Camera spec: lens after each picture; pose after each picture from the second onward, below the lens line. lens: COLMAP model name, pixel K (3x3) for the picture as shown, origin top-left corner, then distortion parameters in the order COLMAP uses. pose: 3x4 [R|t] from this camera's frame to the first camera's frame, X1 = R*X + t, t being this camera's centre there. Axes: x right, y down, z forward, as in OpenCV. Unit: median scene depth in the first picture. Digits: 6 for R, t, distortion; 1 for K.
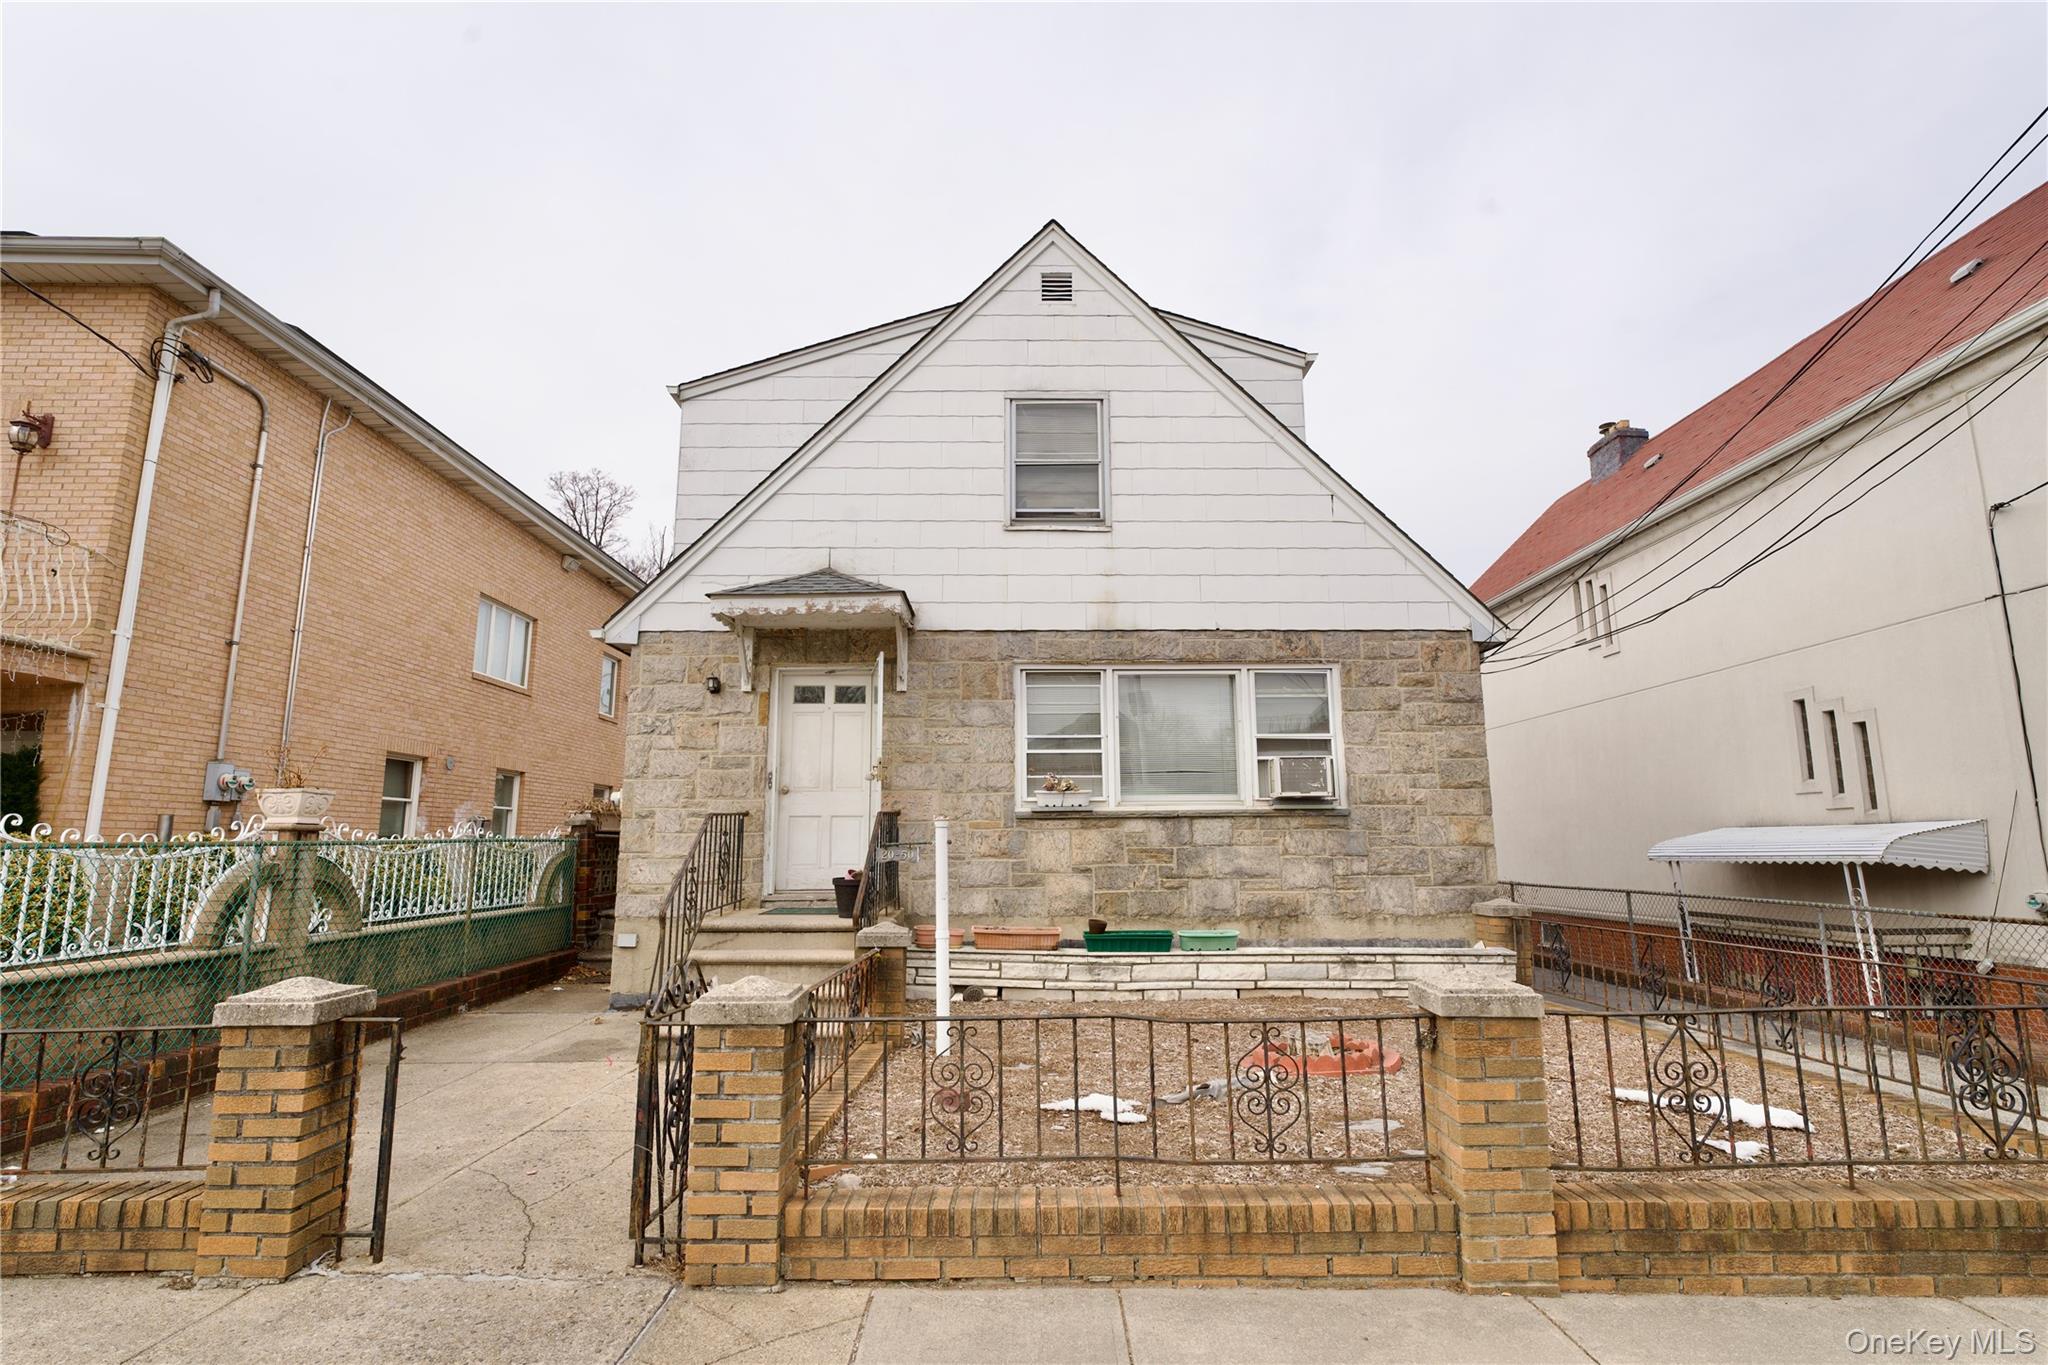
lens RADIAL K [[994.4, 0, 1025.3], [0, 994.4, 678.9], [0, 0, 1]] dist [-0.014216, 0.004159]
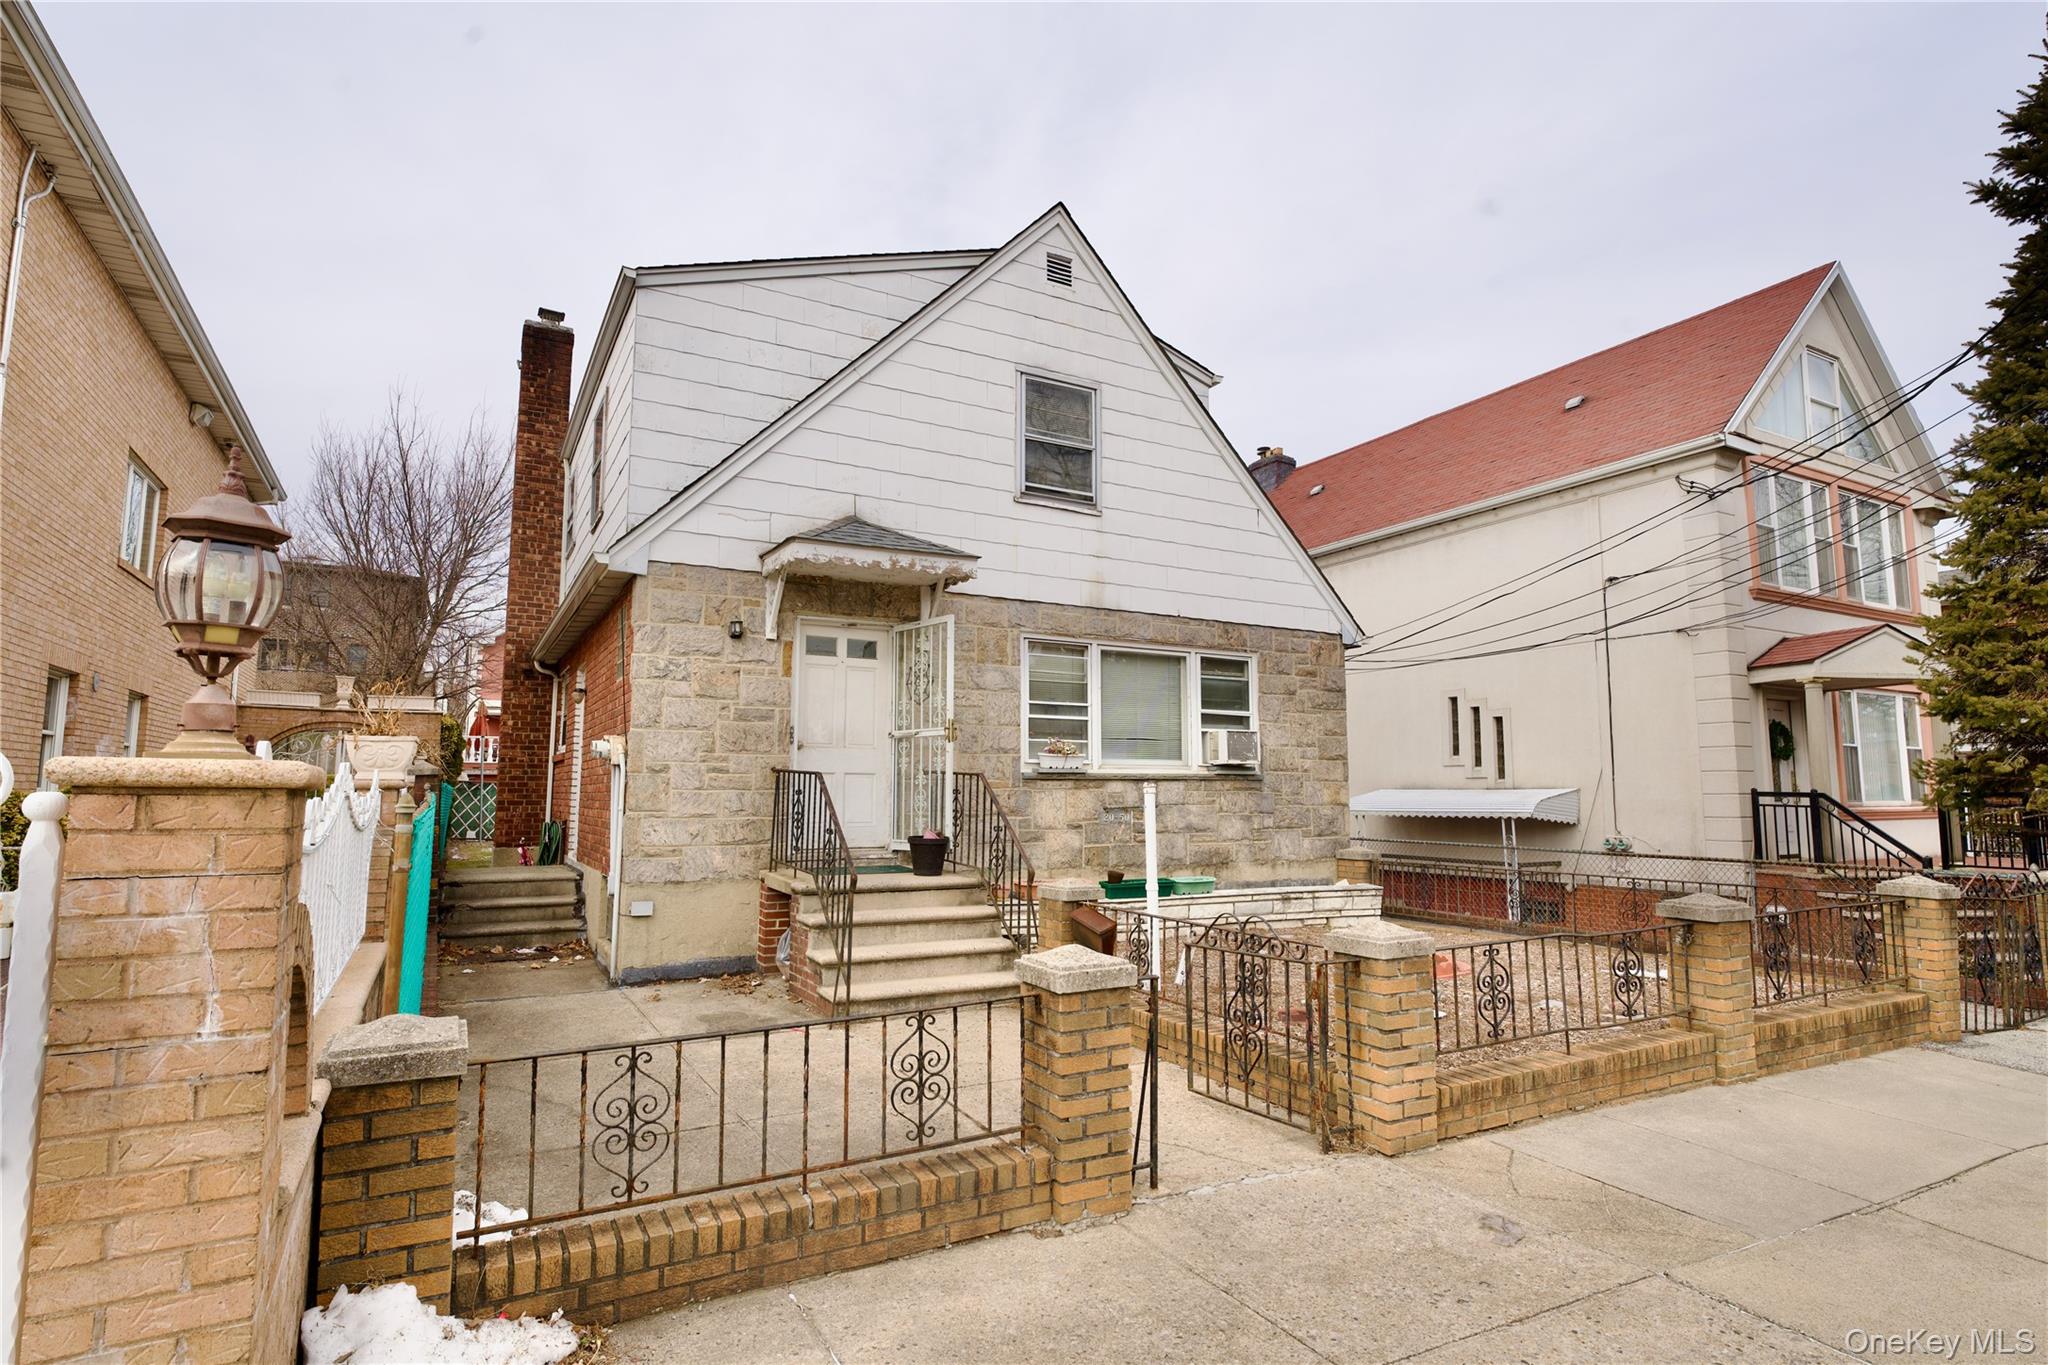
lens RADIAL K [[1044.9, 0, 1024.6], [0, 1044.9, 686.1], [0, 0, 1]] dist [-0.004241, -0.000460]
pose [[0.877328, 0.056060, 0.476606, -0.536174], [-0.087551, 0.995183, 0.044106, -0.007404], [-0.471838, -0.080422, 0.878010, 0.026086]]
